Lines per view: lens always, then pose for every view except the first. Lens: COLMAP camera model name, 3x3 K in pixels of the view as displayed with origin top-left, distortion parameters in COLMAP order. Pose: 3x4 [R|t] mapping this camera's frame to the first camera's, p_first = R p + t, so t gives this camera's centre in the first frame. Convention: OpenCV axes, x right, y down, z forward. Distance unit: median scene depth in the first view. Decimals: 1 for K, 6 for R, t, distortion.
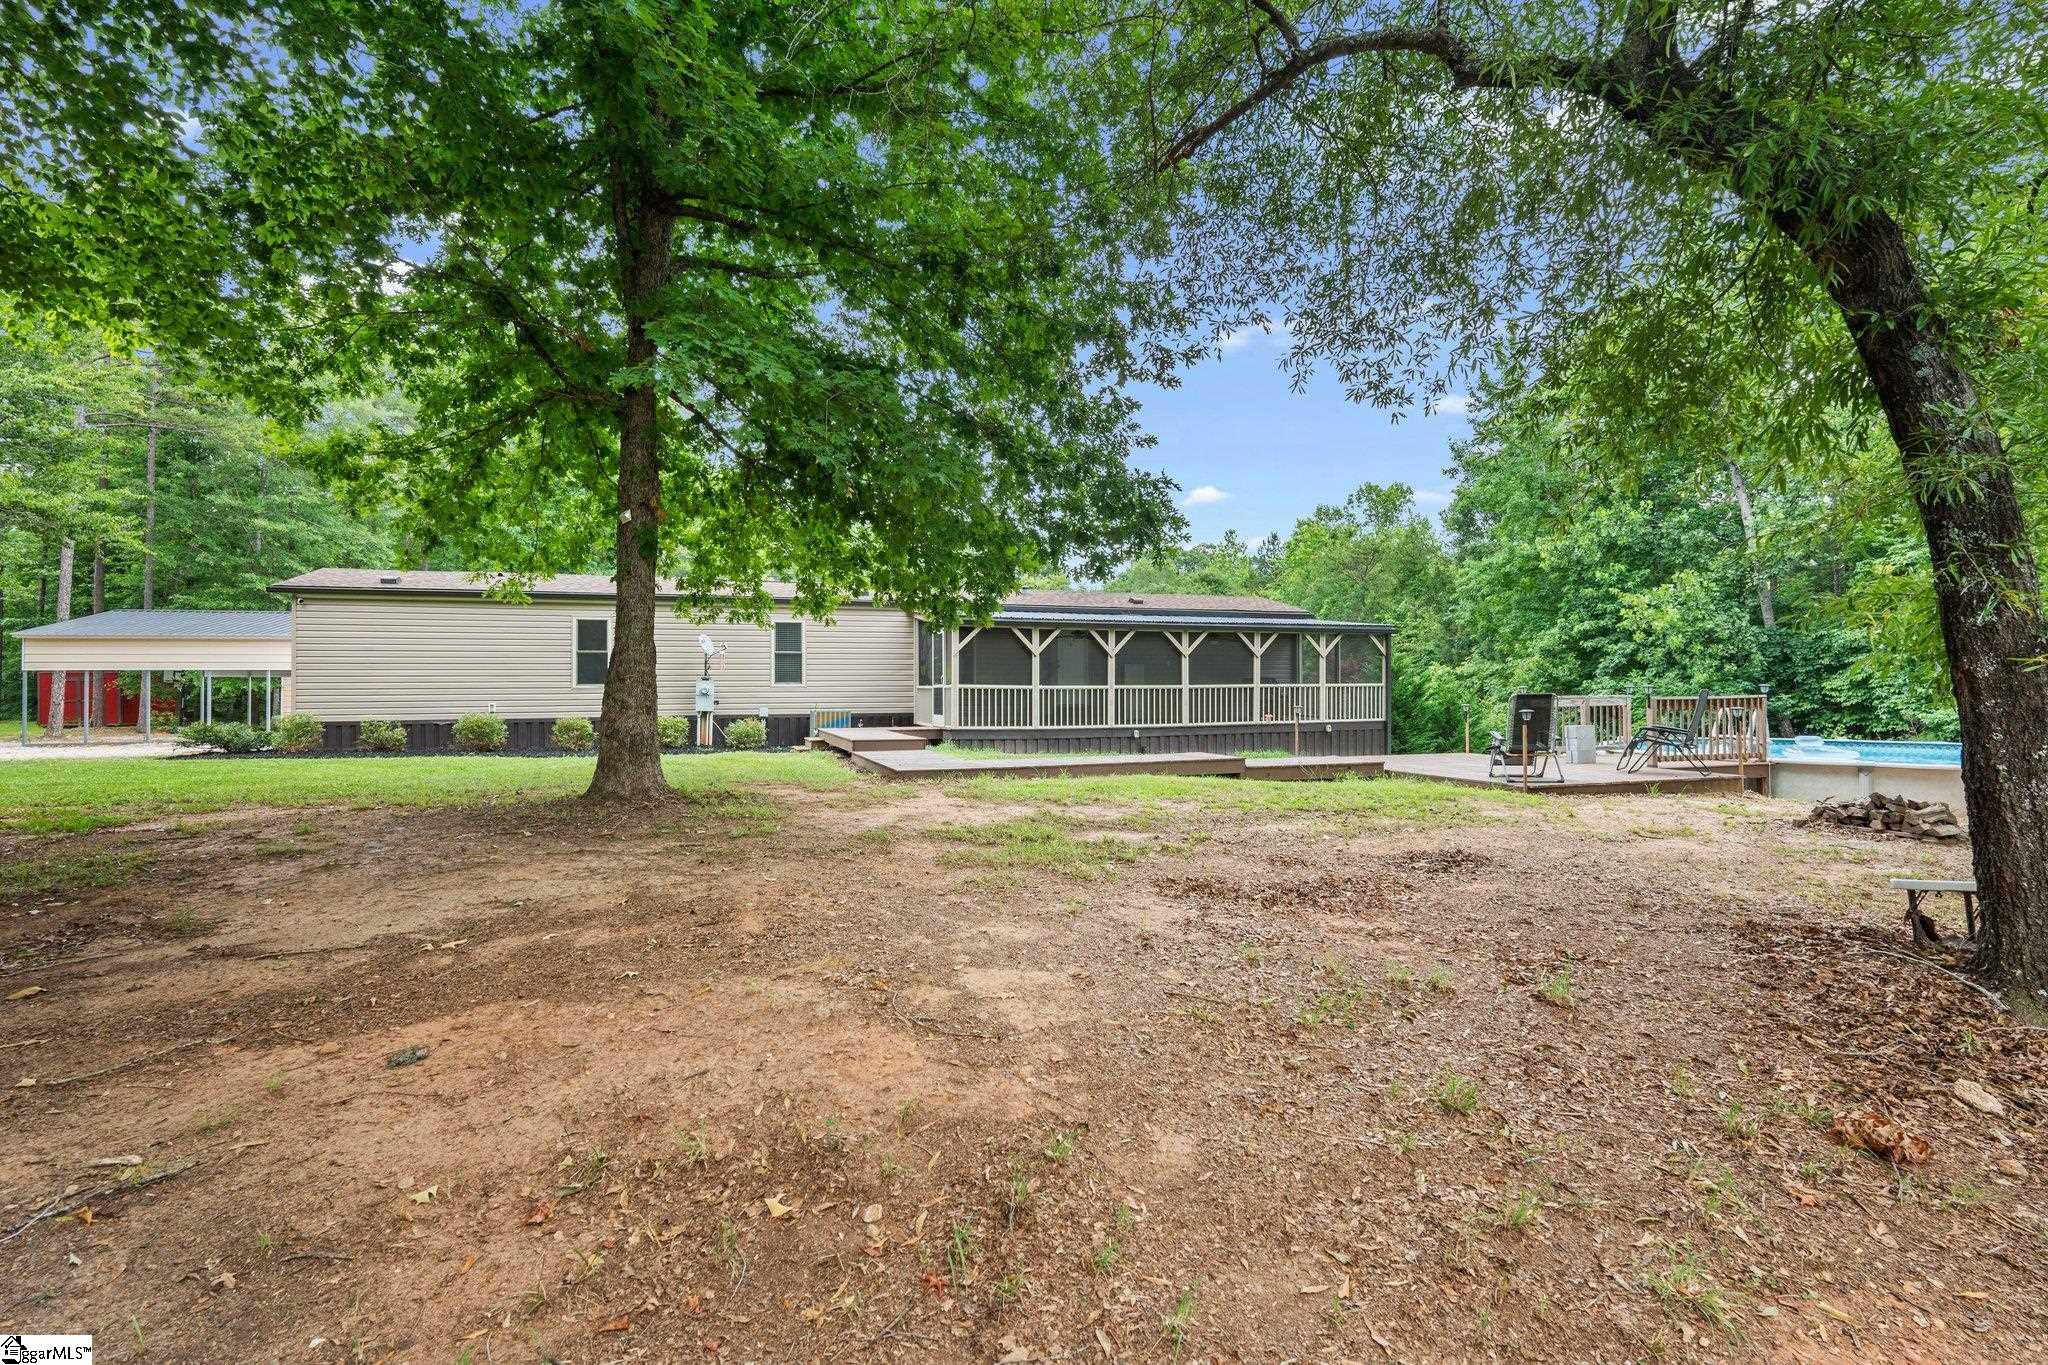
lens RADIAL K [[886.6, 0, 1024.9], [0, 886.6, 686.6], [0, 0, 1]] dist [-0.003497, 0.000218]
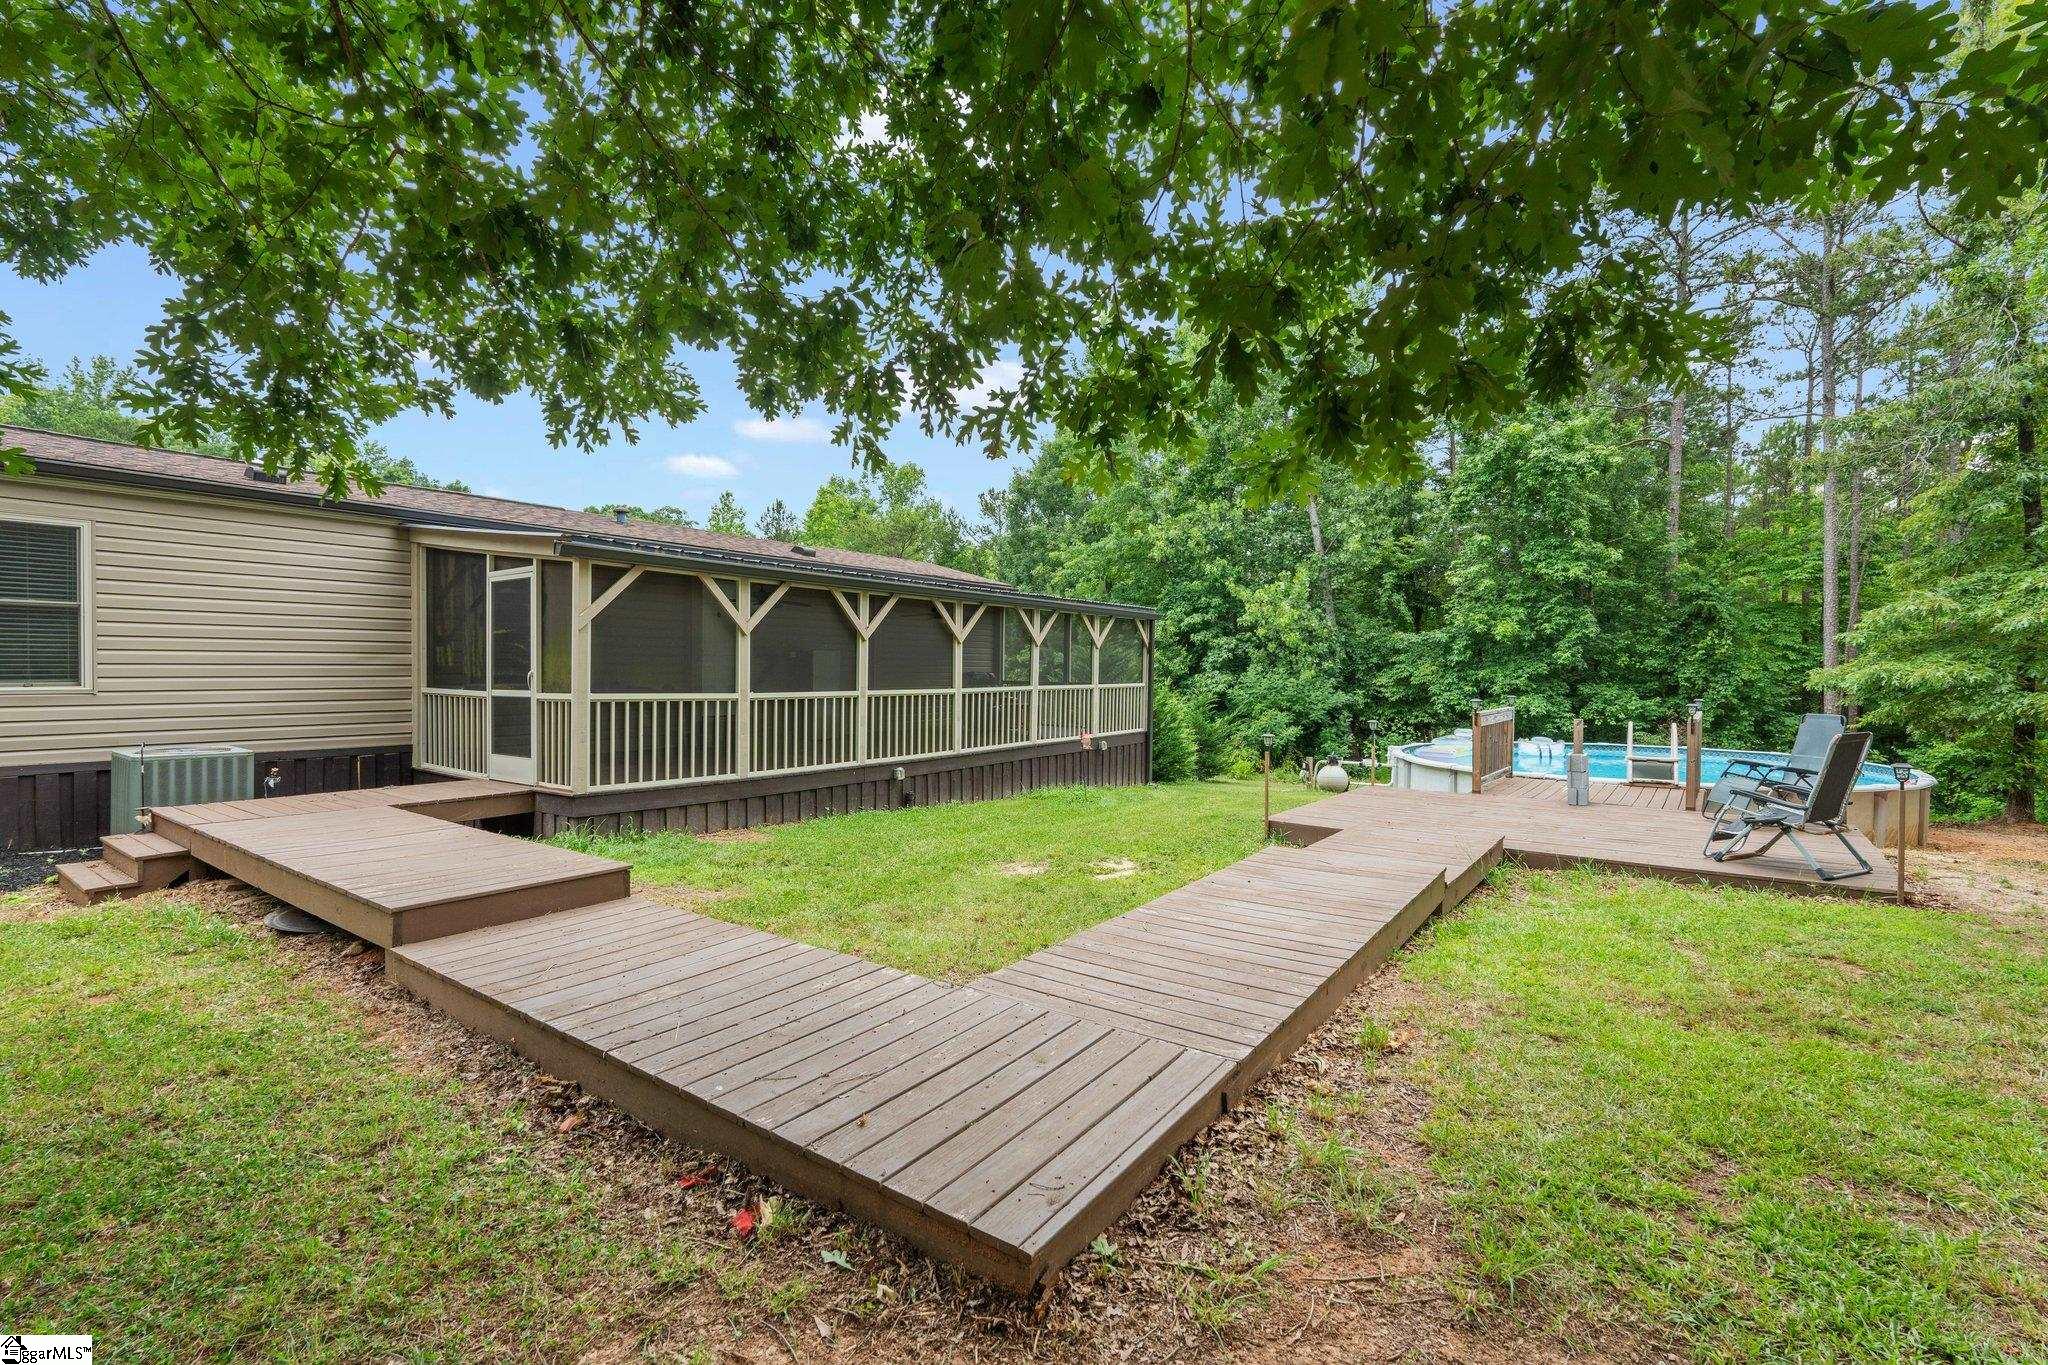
lens RADIAL K [[886.6, 0, 1022.0], [0, 886.6, 677.0], [0, 0, 1]] dist [-0.003497, 0.000218]
pose [[0.815253, 0.003891, 0.579092, -0.132717], [-0.010516, 0.999912, 0.008087, -0.014072], [-0.579009, -0.012682, 0.815222, 0.428241]]
